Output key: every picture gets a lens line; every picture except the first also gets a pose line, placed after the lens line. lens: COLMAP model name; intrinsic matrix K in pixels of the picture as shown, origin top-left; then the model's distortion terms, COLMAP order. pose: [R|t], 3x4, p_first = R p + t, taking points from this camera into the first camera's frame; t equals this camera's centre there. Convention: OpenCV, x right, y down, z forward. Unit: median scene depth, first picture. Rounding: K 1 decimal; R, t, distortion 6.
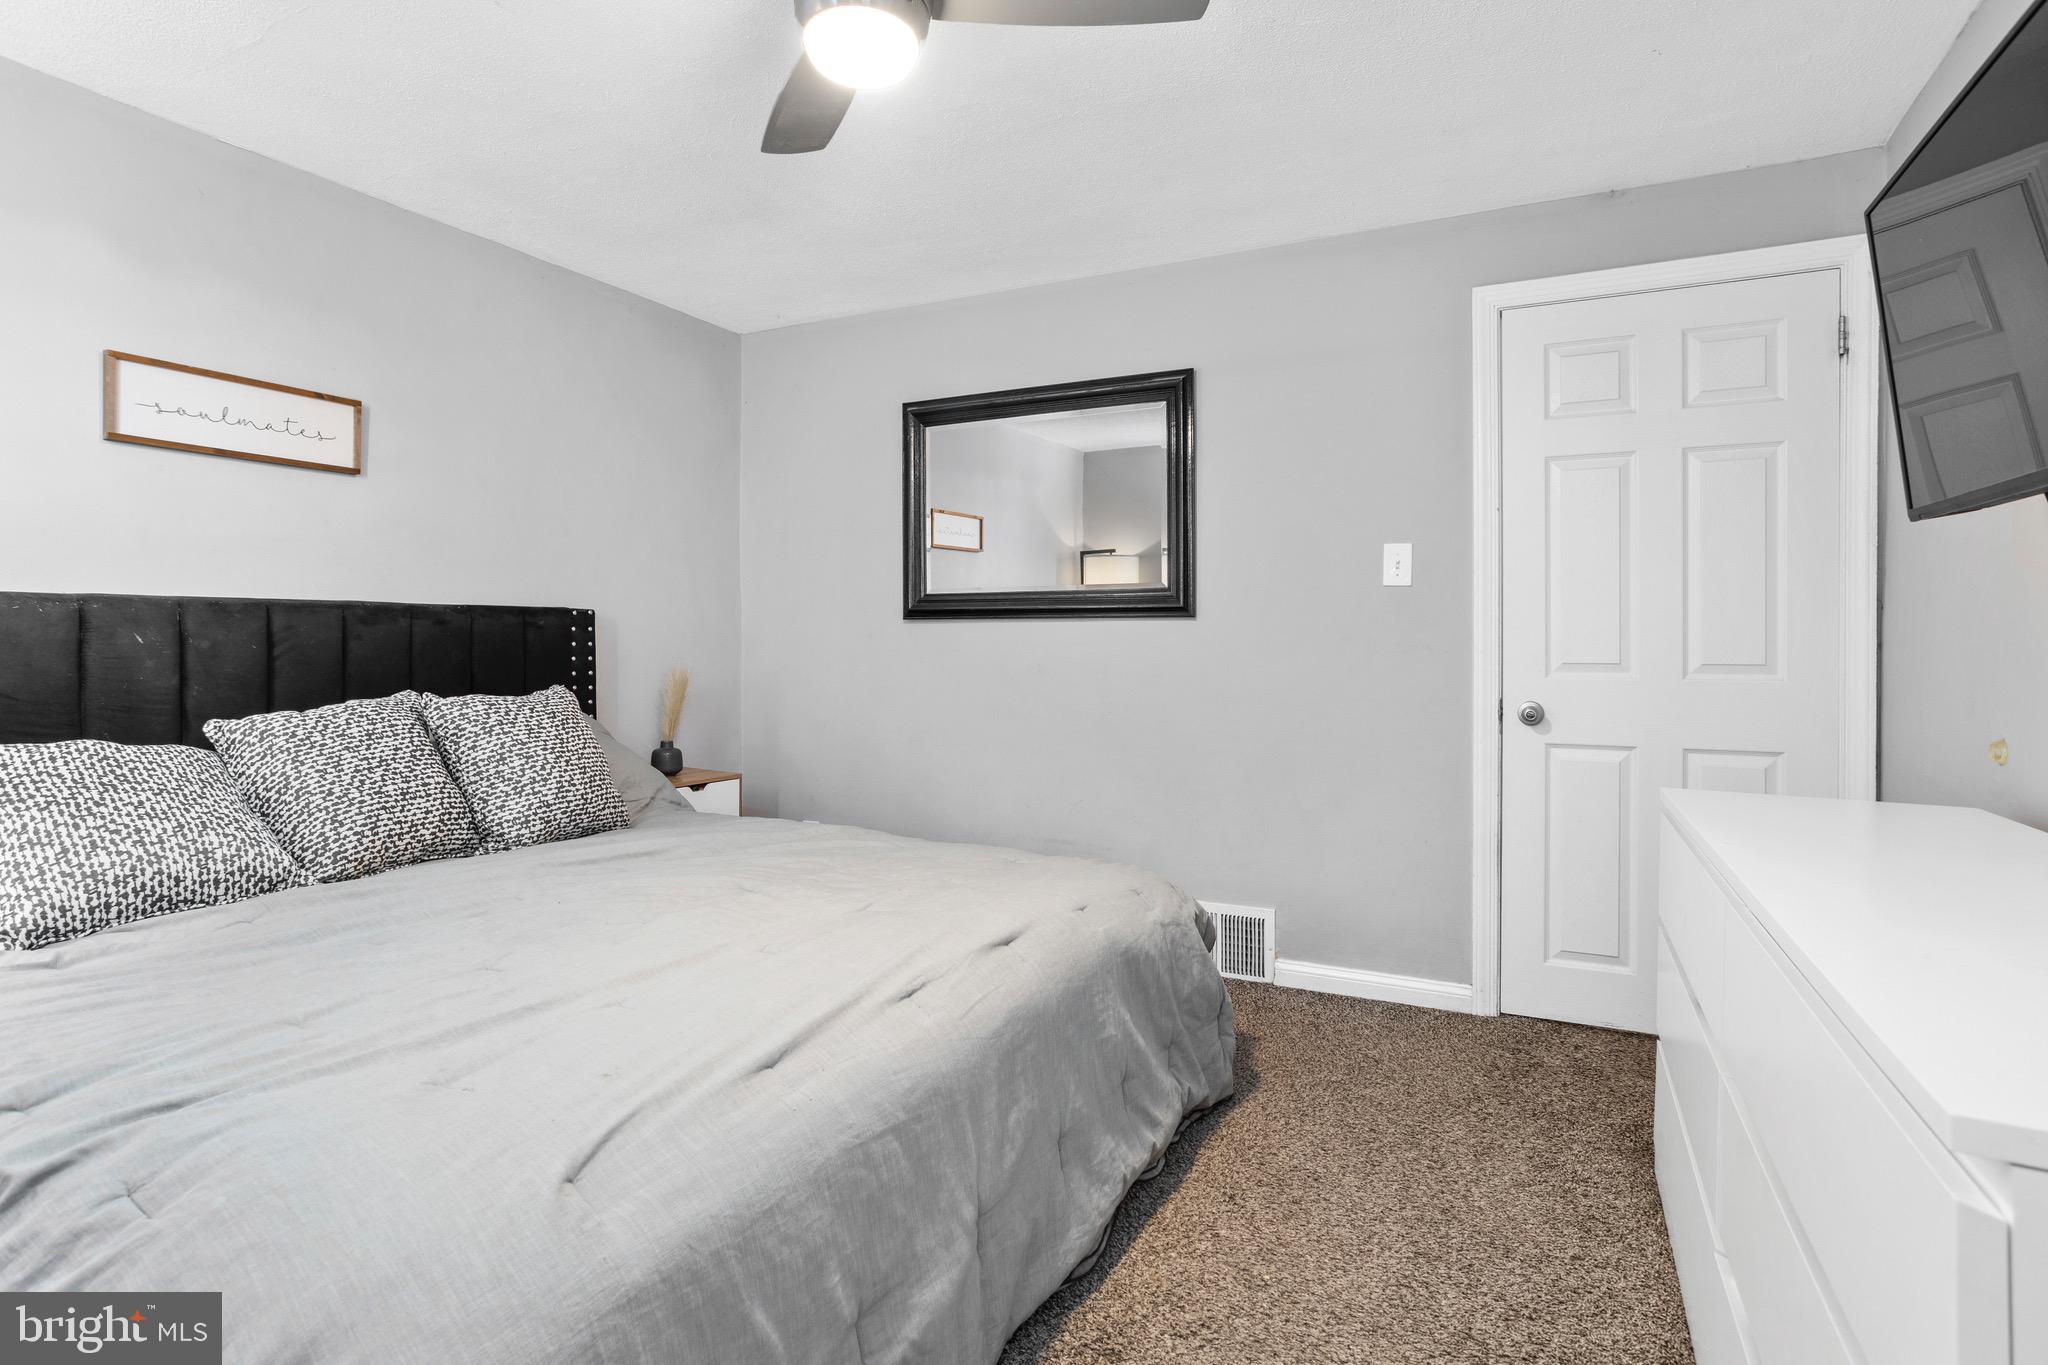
lens RADIAL K [[1010.2, 0, 1031.1], [0, 1010.2, 673.2], [0, 0, 1]] dist [-0.045655, 0.026828]
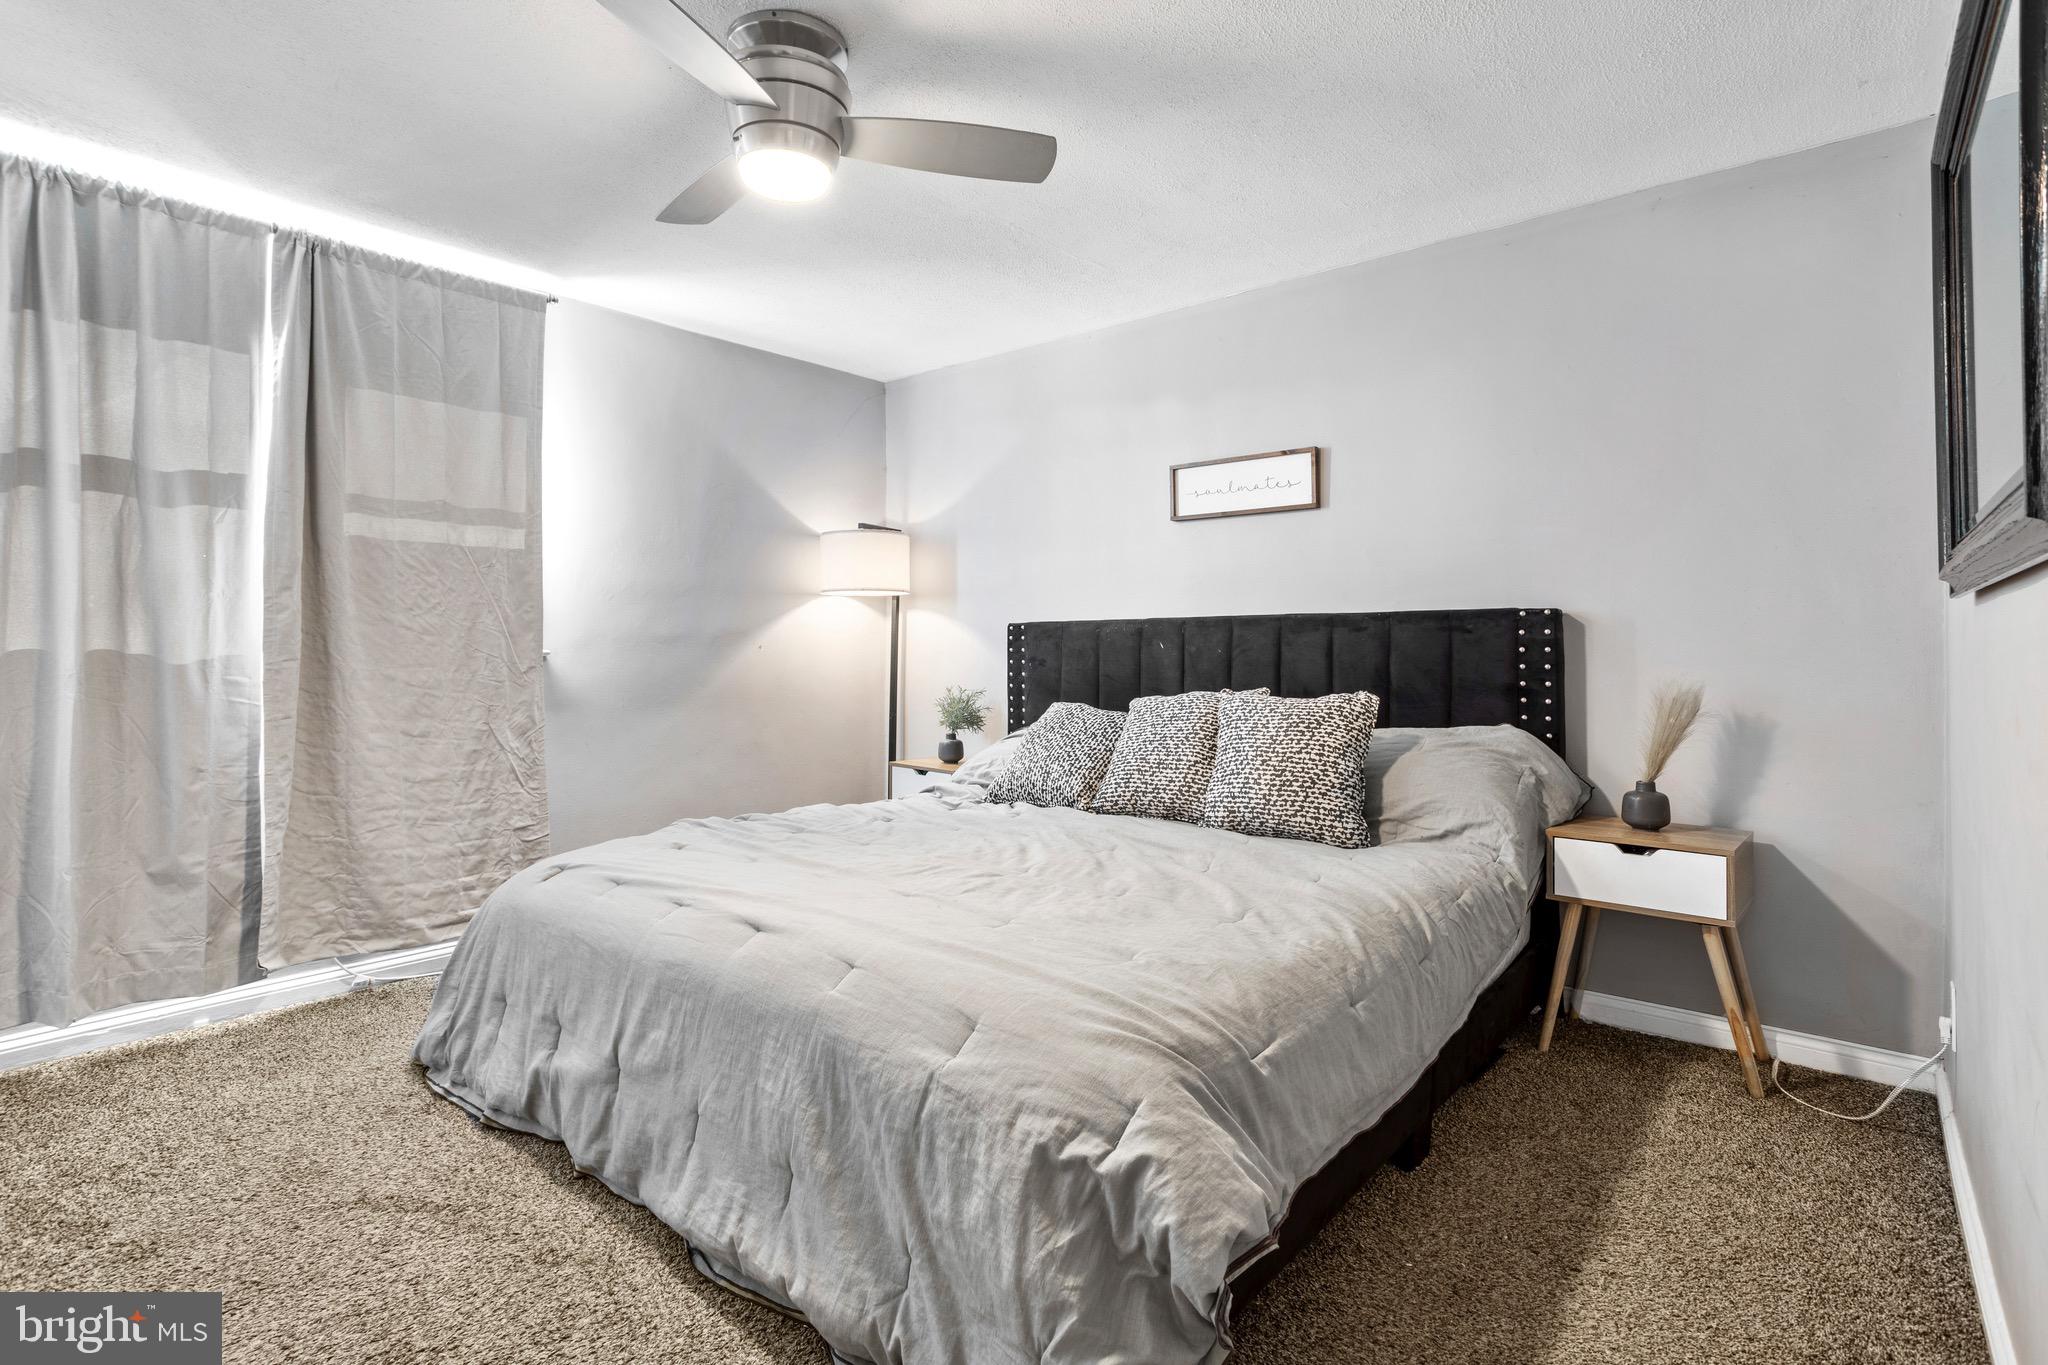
lens RADIAL K [[1010.2, 0, 1031.1], [0, 1010.2, 673.2], [0, 0, 1]] dist [-0.045655, 0.026828]
pose [[-0.220851, 0.022998, -0.975036, 0.608272], [-0.028834, 0.999131, 0.030097, -0.028436], [0.974881, 0.034762, -0.219996, 0.977061]]
